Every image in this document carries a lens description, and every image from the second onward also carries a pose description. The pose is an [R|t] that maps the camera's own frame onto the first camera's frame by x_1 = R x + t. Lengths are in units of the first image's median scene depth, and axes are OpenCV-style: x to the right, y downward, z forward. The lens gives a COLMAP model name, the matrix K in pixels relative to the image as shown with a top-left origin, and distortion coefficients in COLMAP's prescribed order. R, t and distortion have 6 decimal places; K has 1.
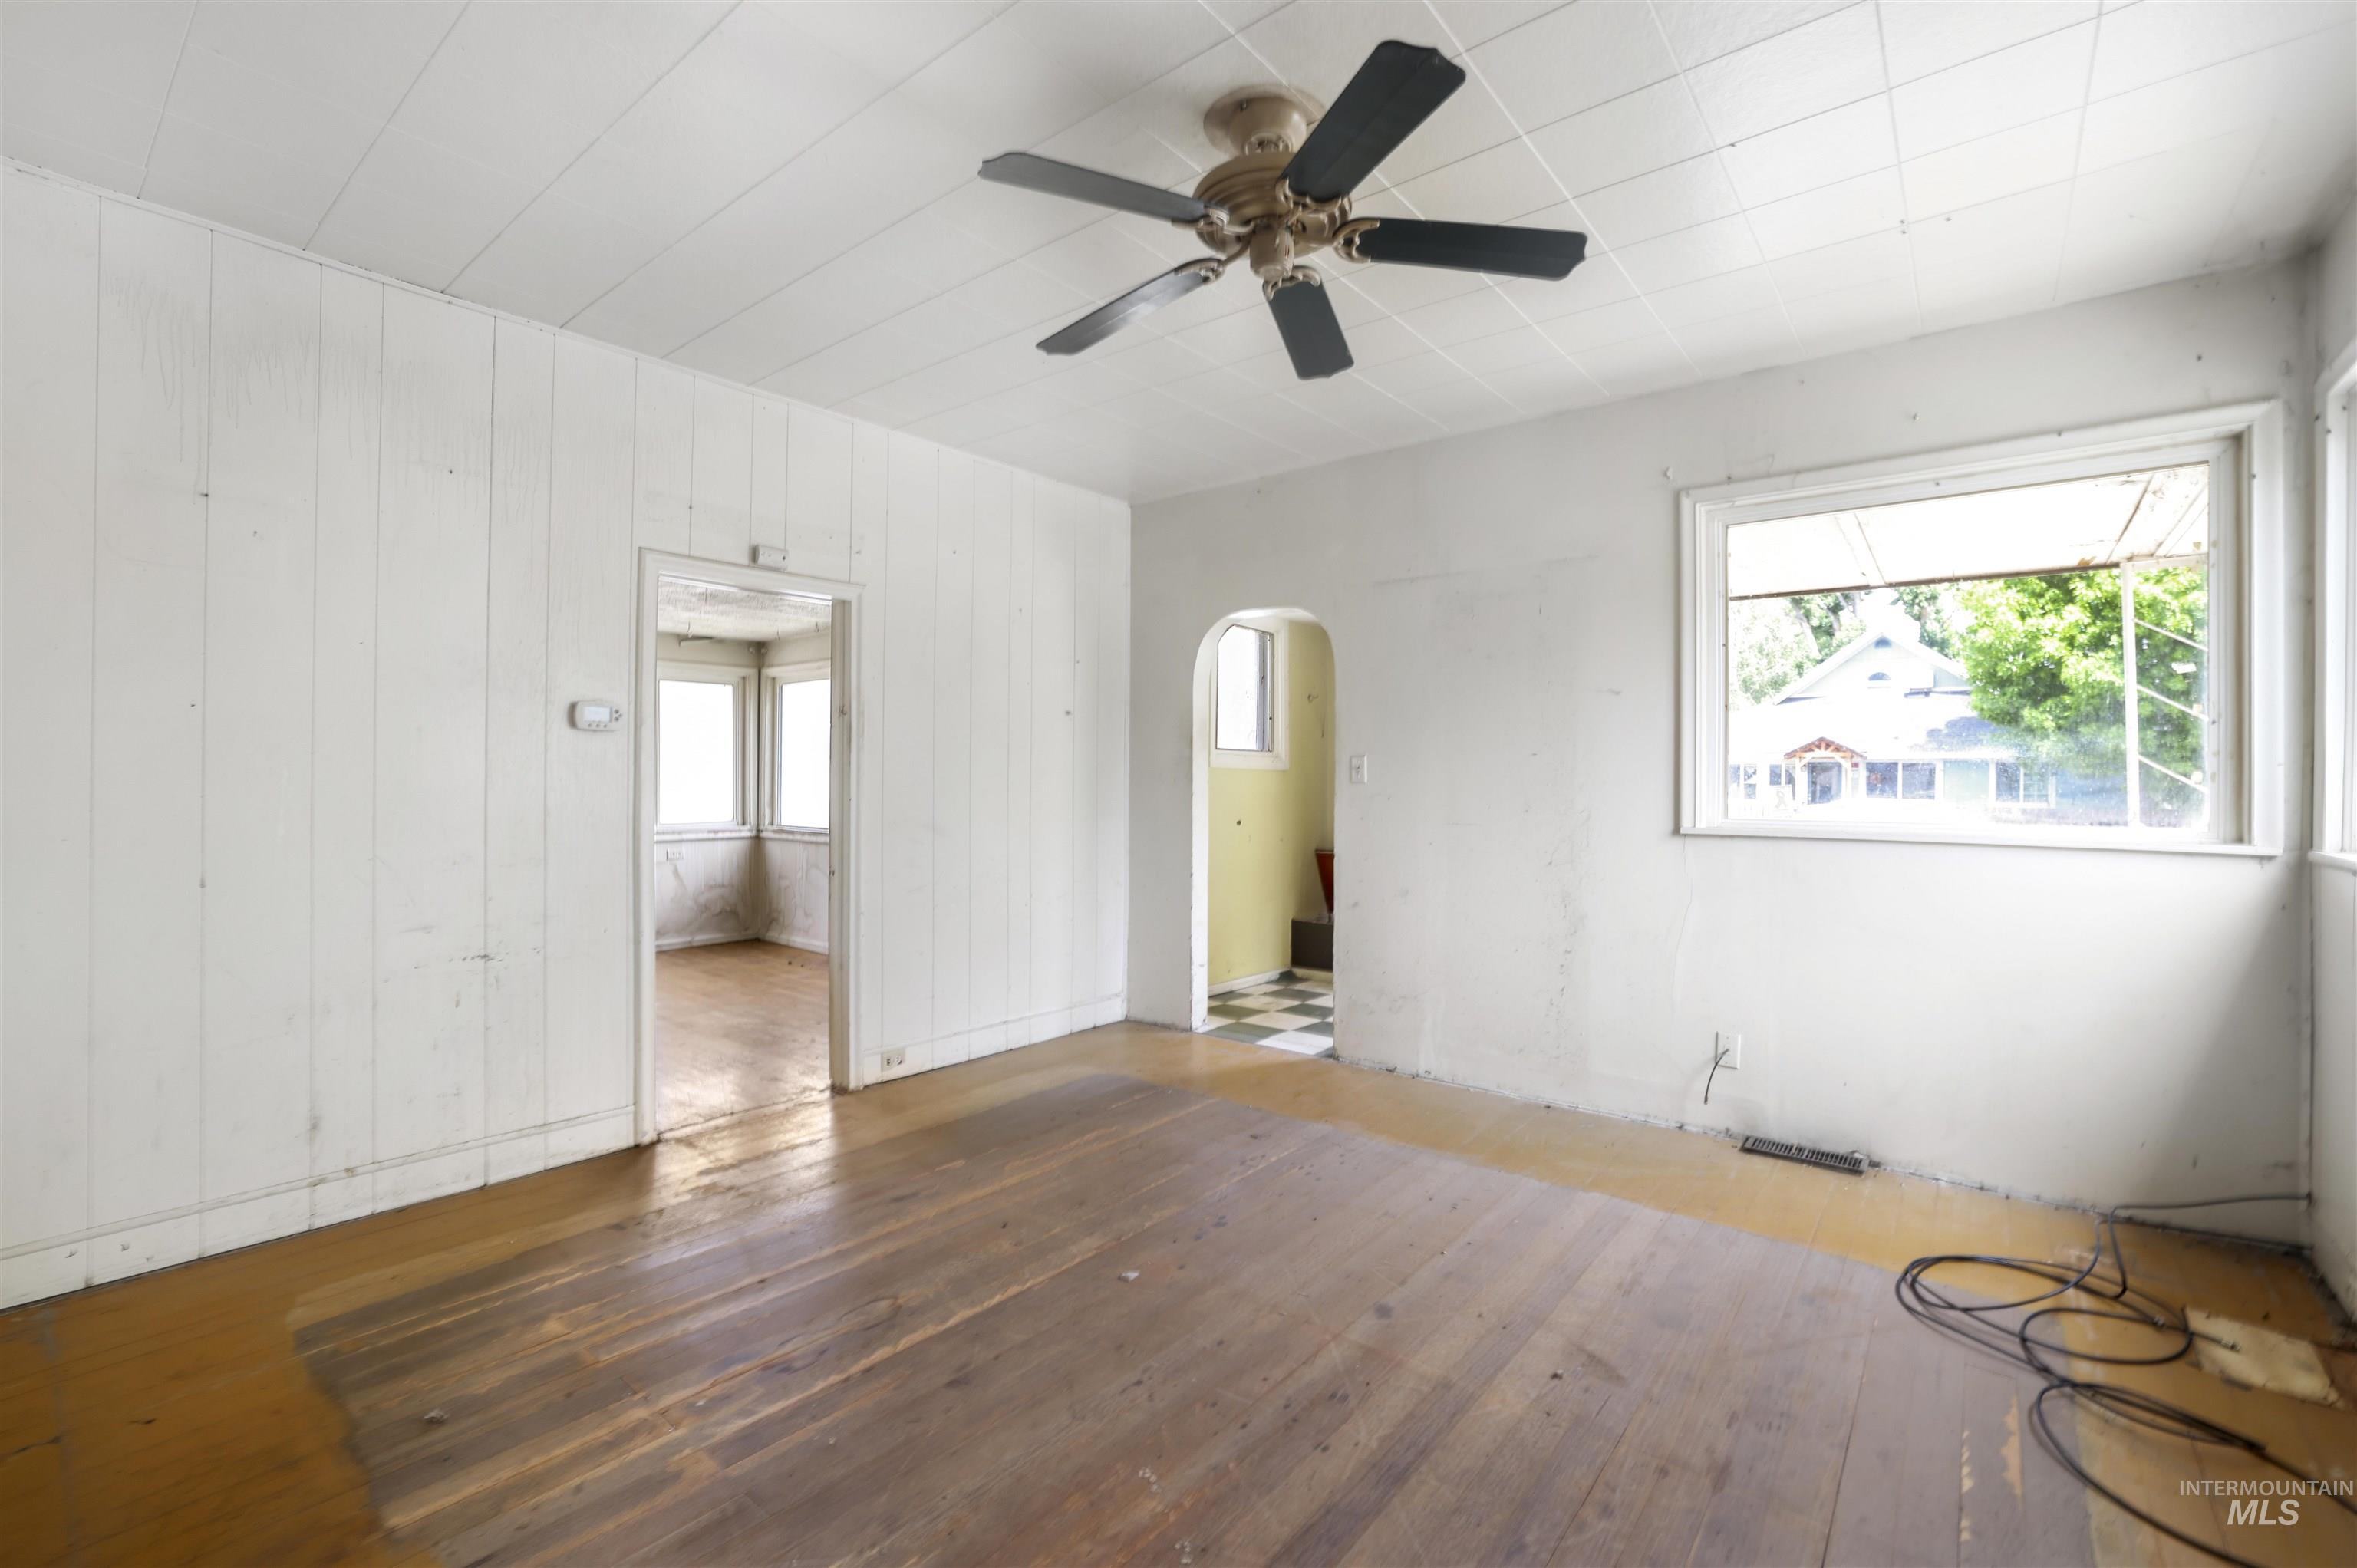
lens RADIAL K [[1025.5, 0, 1185.8], [0, 1025.5, 792.7], [0, 0, 1]] dist [-0.002279, -0.000263]
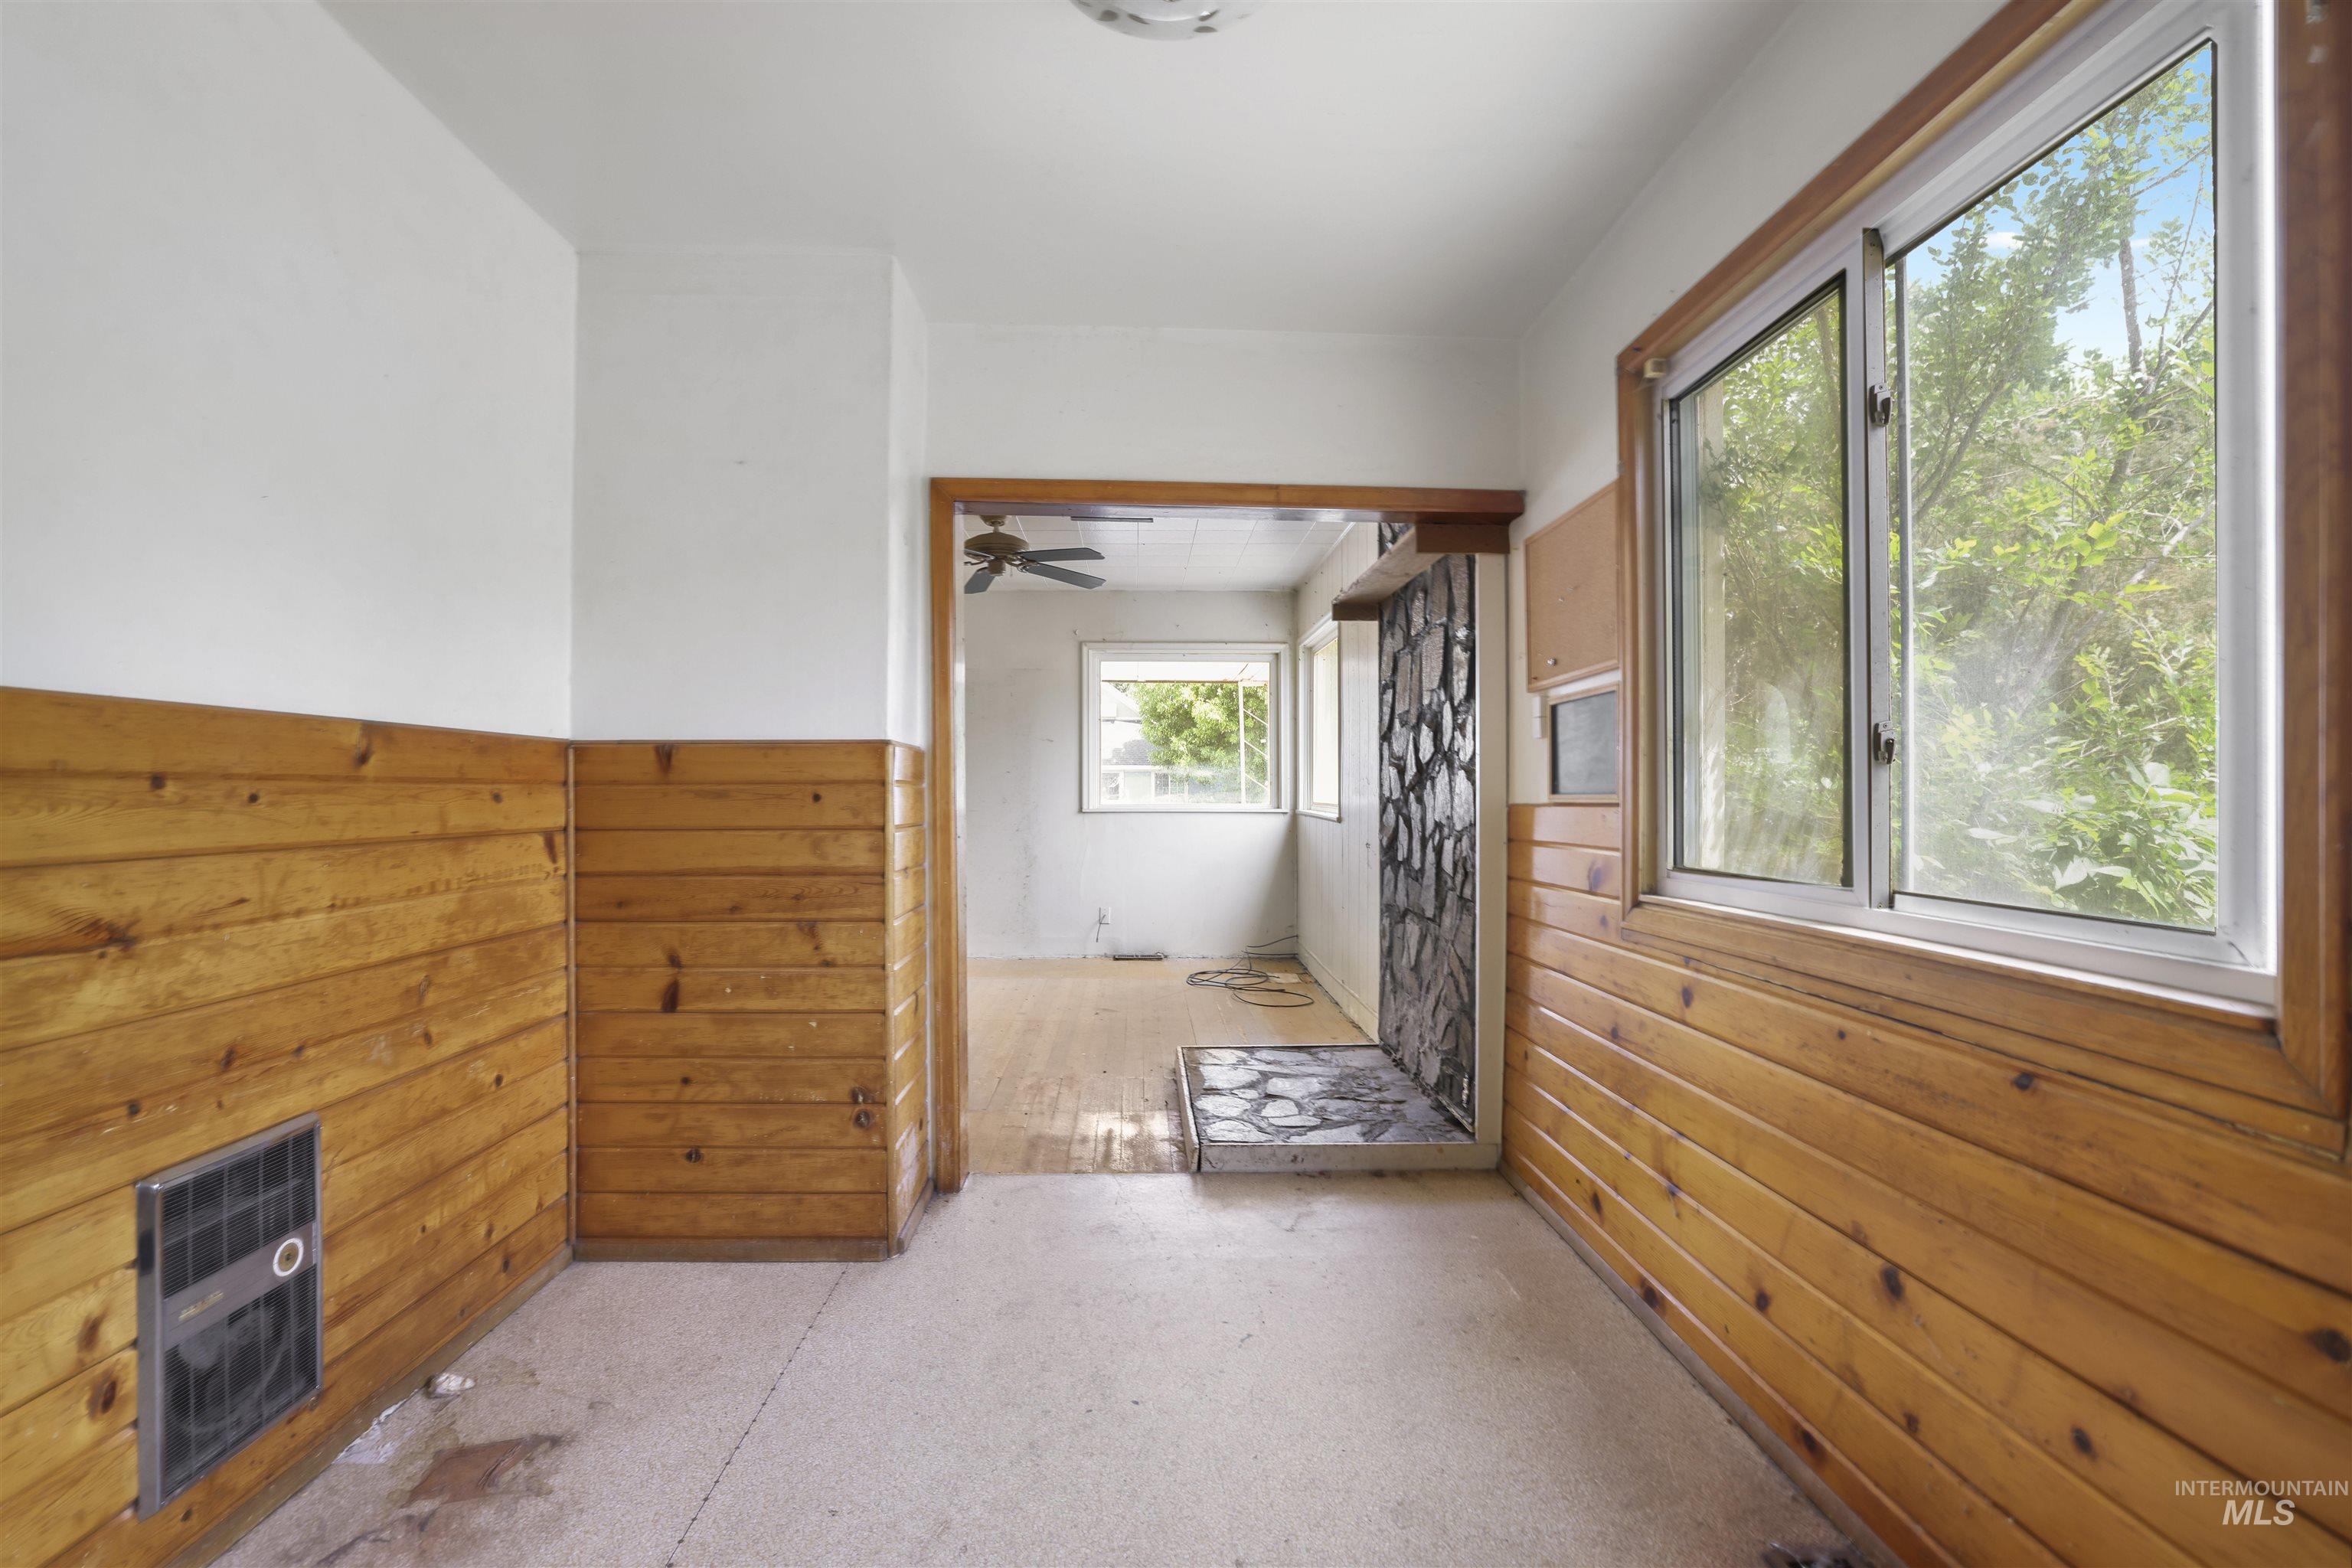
lens RADIAL K [[1023.4, 0, 1171.2], [0, 1023.4, 789.7], [0, 0, 1]] dist [-0.002279, -0.000263]
pose [[0.769719, 0.003093, 0.638376, -0.663252], [0.003461, 0.999953, -0.009018, 0.014579], [-0.638374, 0.009151, 0.769672, -0.654233]]
